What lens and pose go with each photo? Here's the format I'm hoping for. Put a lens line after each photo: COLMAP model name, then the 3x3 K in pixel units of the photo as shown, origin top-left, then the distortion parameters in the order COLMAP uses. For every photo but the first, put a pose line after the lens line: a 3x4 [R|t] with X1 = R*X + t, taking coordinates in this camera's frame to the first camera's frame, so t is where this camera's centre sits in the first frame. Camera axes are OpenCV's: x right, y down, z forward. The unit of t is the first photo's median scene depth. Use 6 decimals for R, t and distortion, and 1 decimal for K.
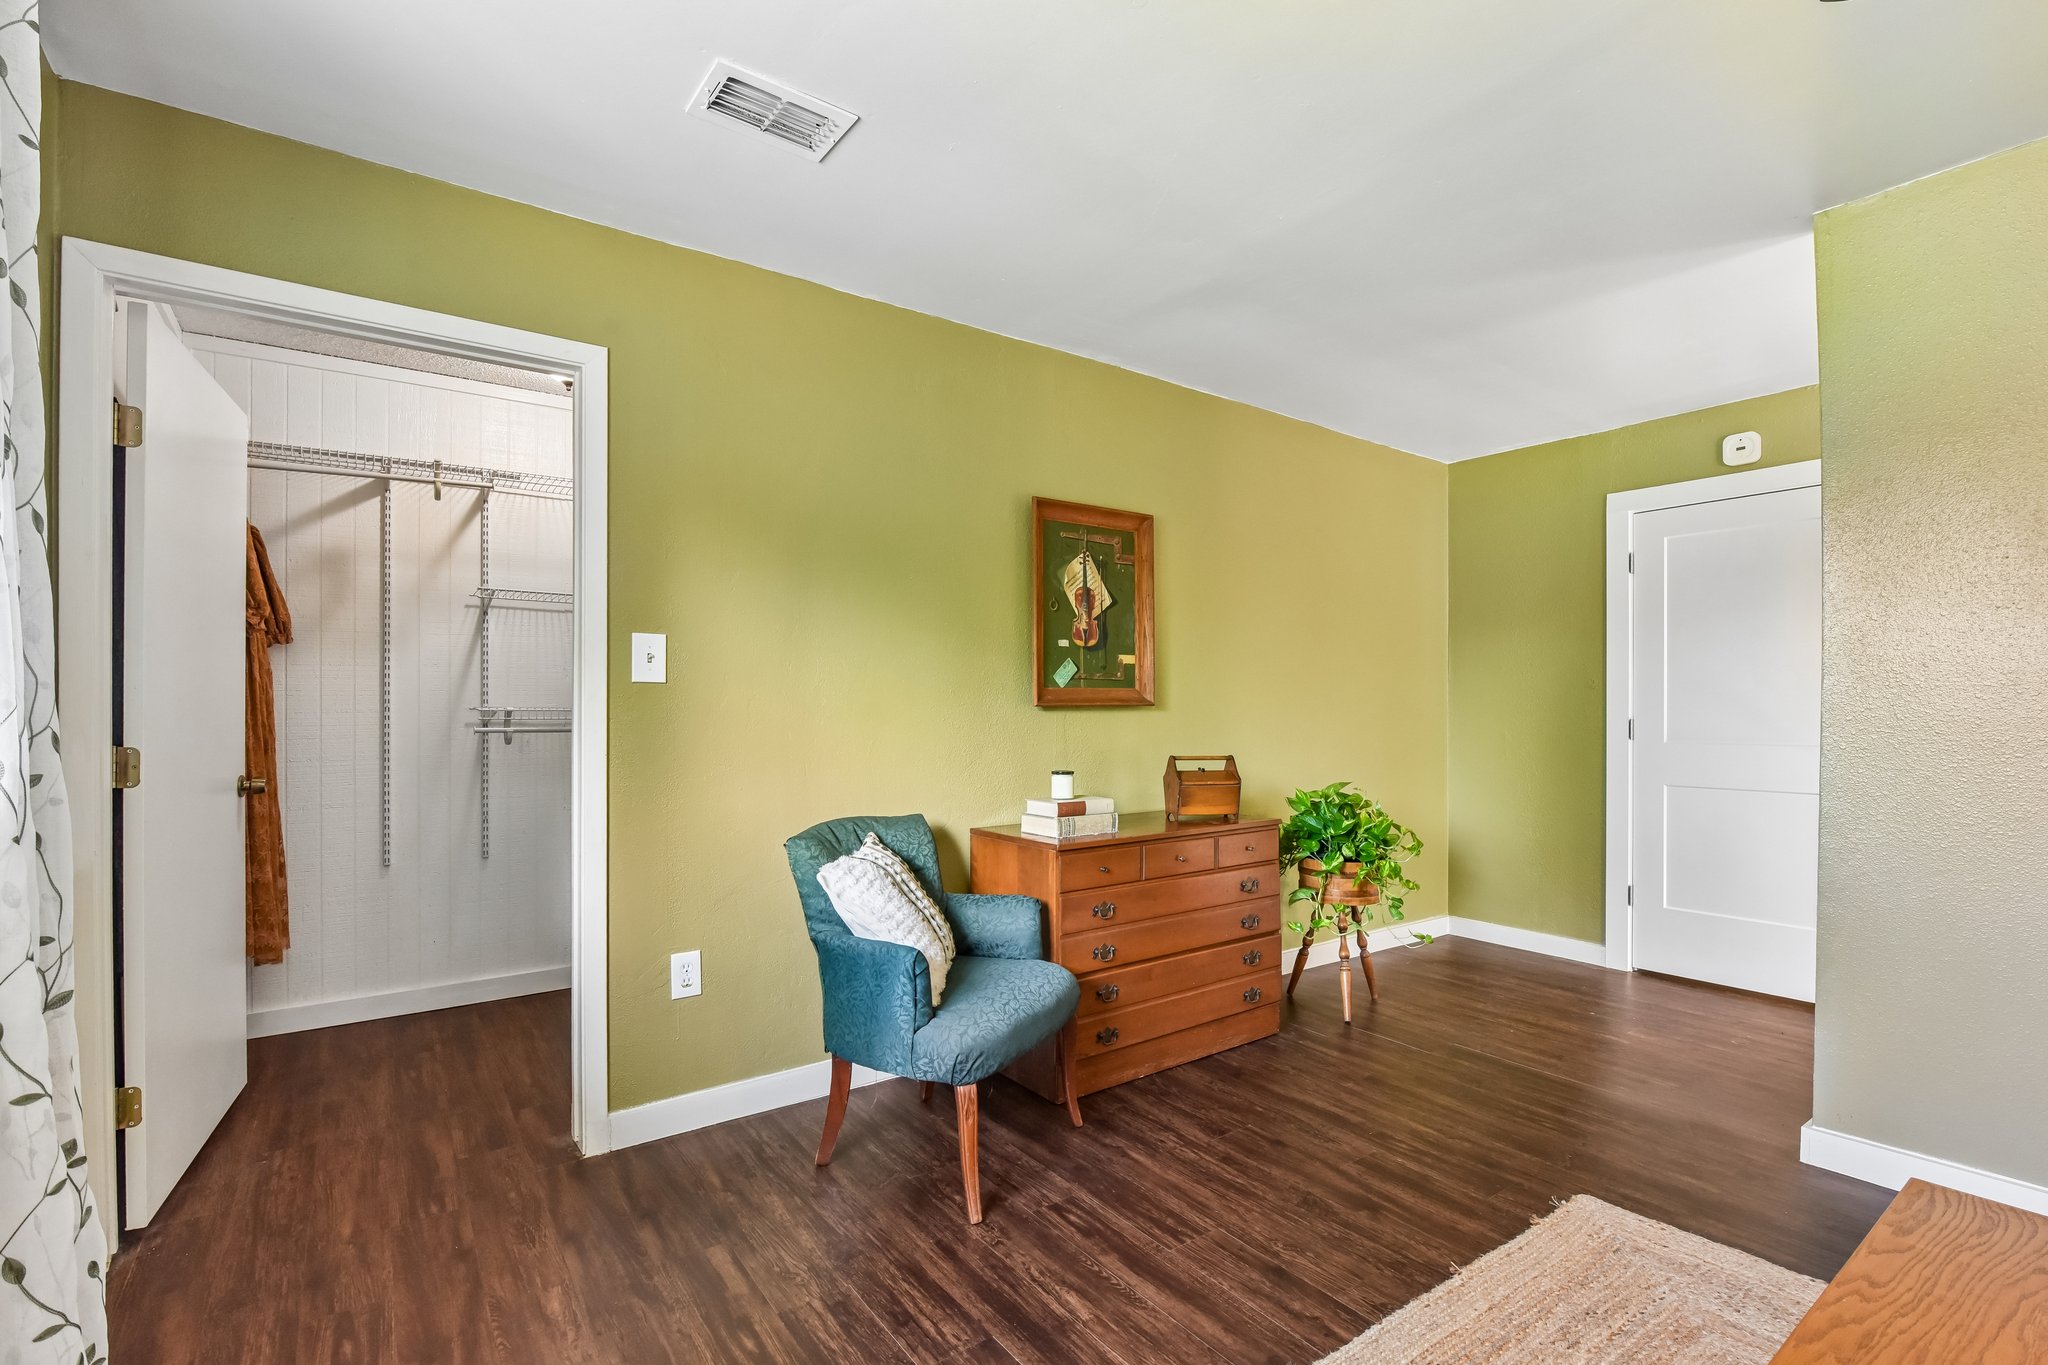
lens RADIAL K [[926.6, 0, 1024.0], [0, 926.6, 682.5], [0, 0, 1]] dist [-0.004860, -0.001557]
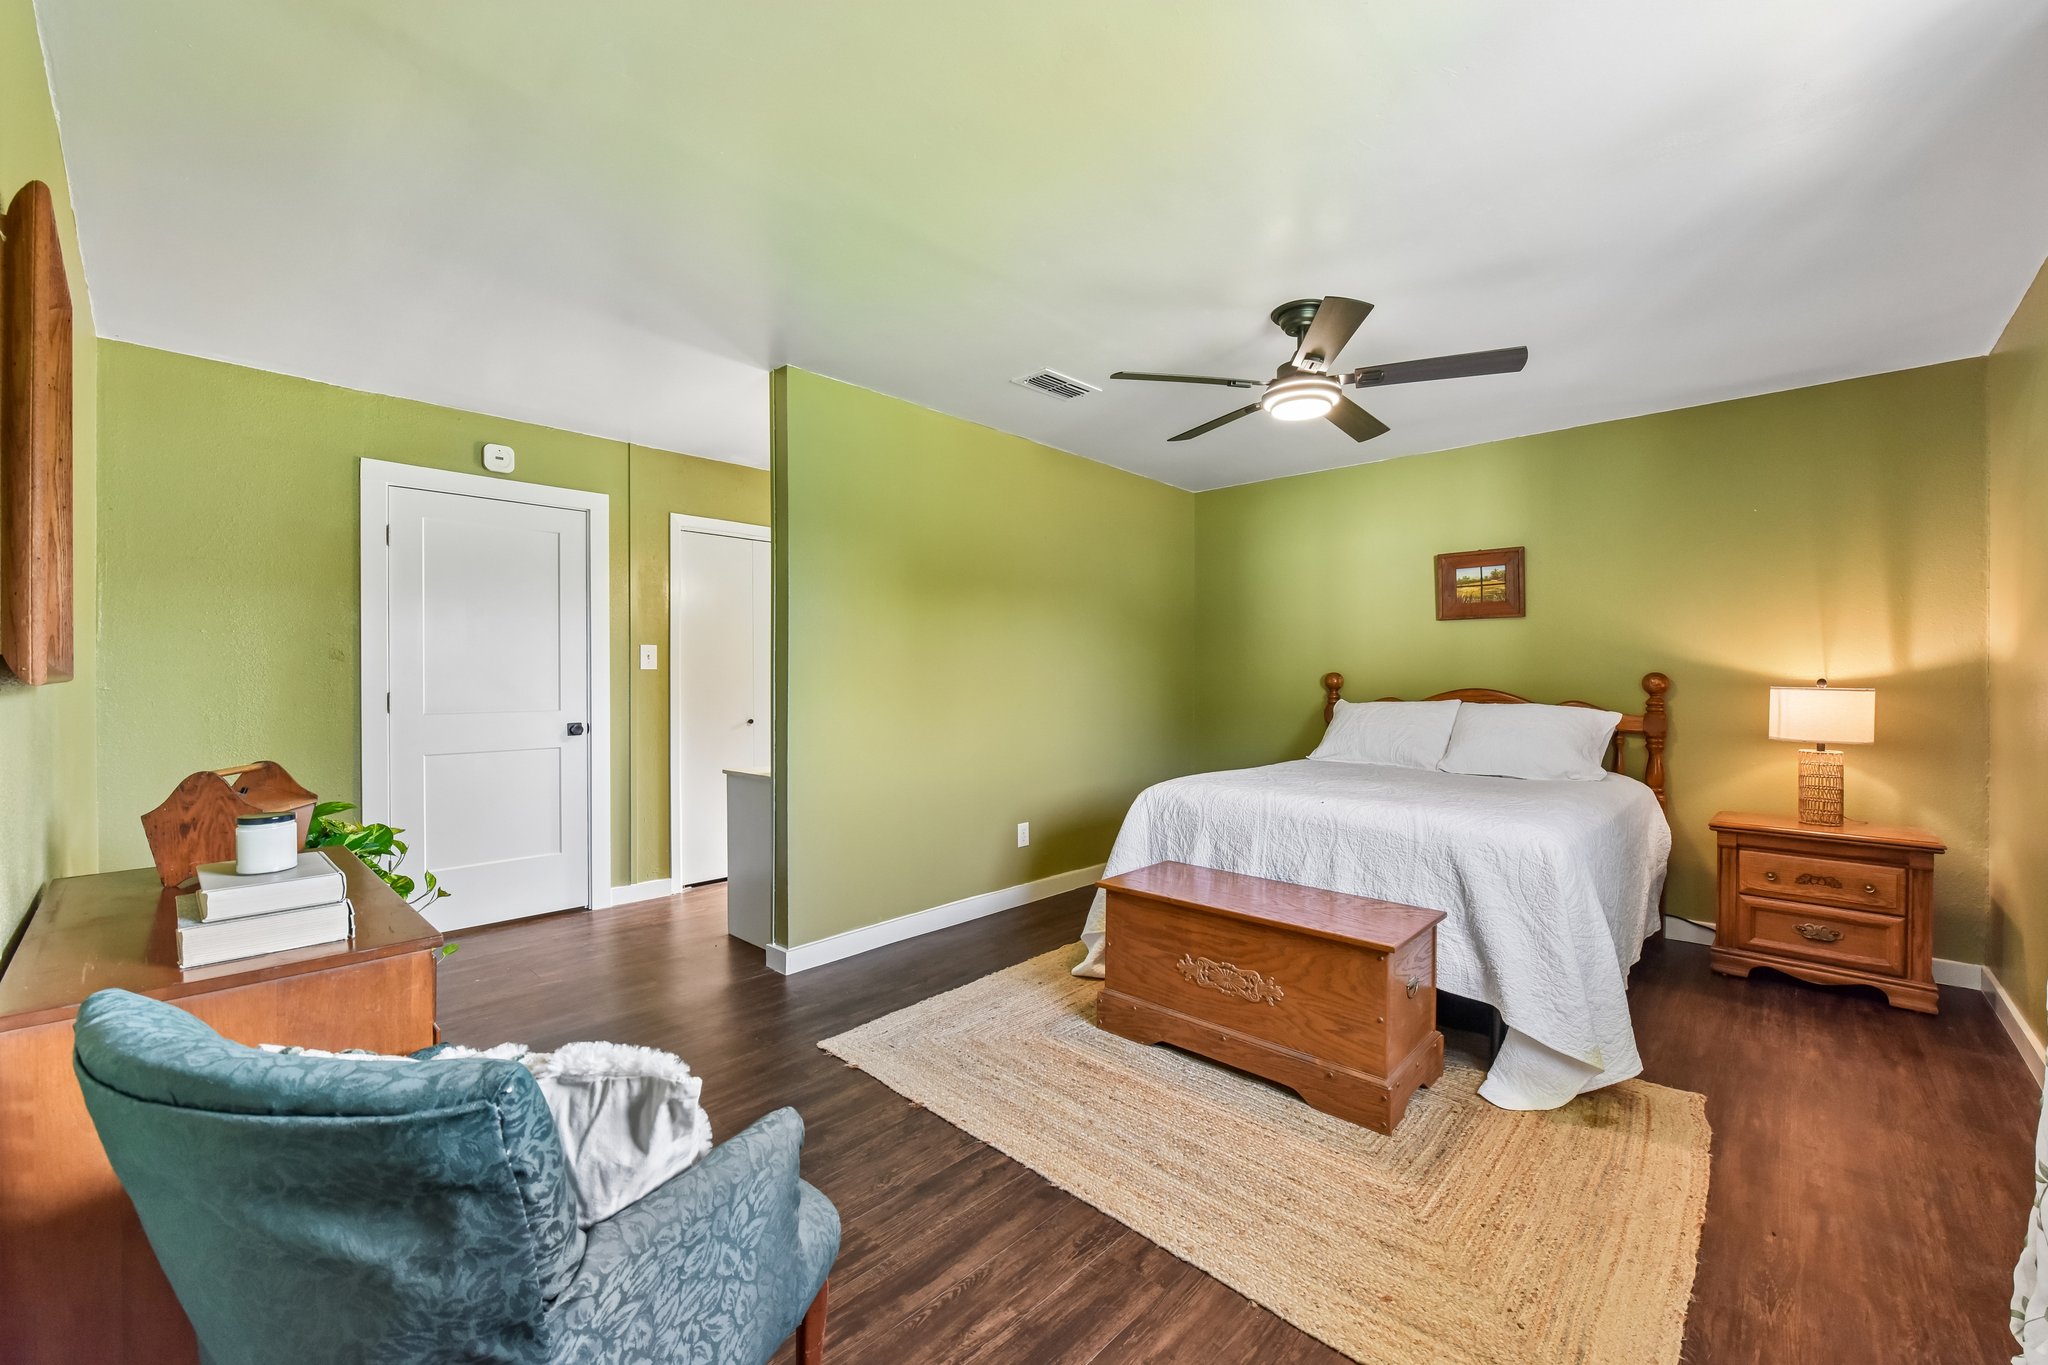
lens RADIAL K [[819.3, 0, 1029.0], [0, 819.3, 678.6], [0, 0, 1]] dist [-0.000553, -0.006677]
pose [[-0.184781, -0.002919, 0.982775, -0.706793], [-0.024078, 0.999709, -0.001558, 0.018302], [-0.982485, -0.023951, -0.184797, 1.049261]]
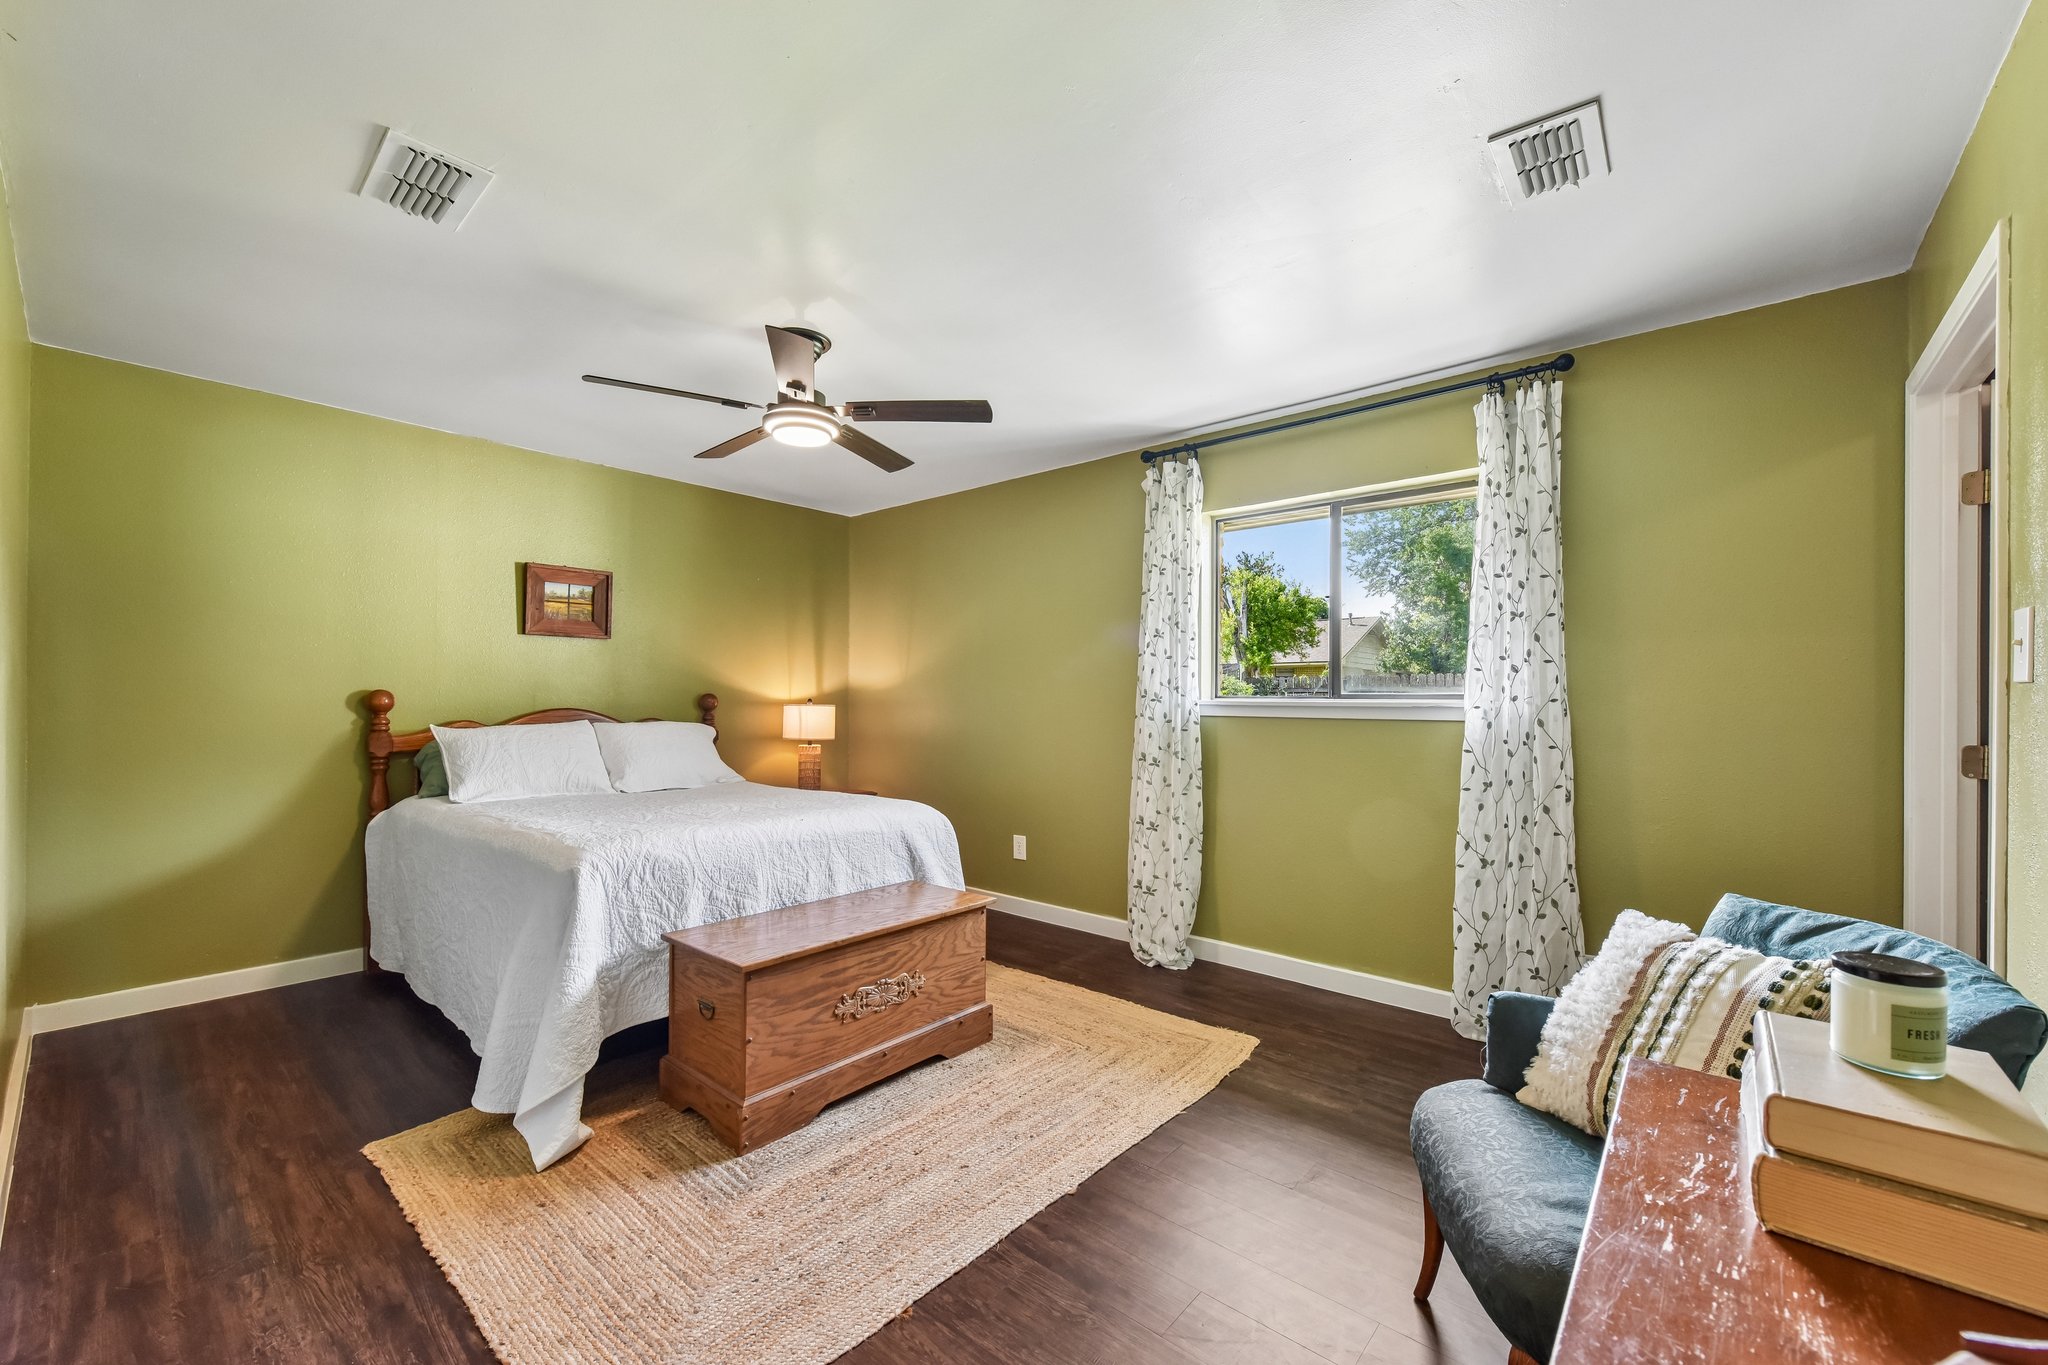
lens RADIAL K [[825.5, 0, 1026.3], [0, 825.5, 694.7], [0, 0, 1]] dist [-0.001001, -0.000239]
pose [[-0.972235, -0.004021, -0.233971, 0.529273], [0.002075, 0.999665, -0.025802, 0.033036], [0.233996, -0.025571, -0.971901, 1.811433]]
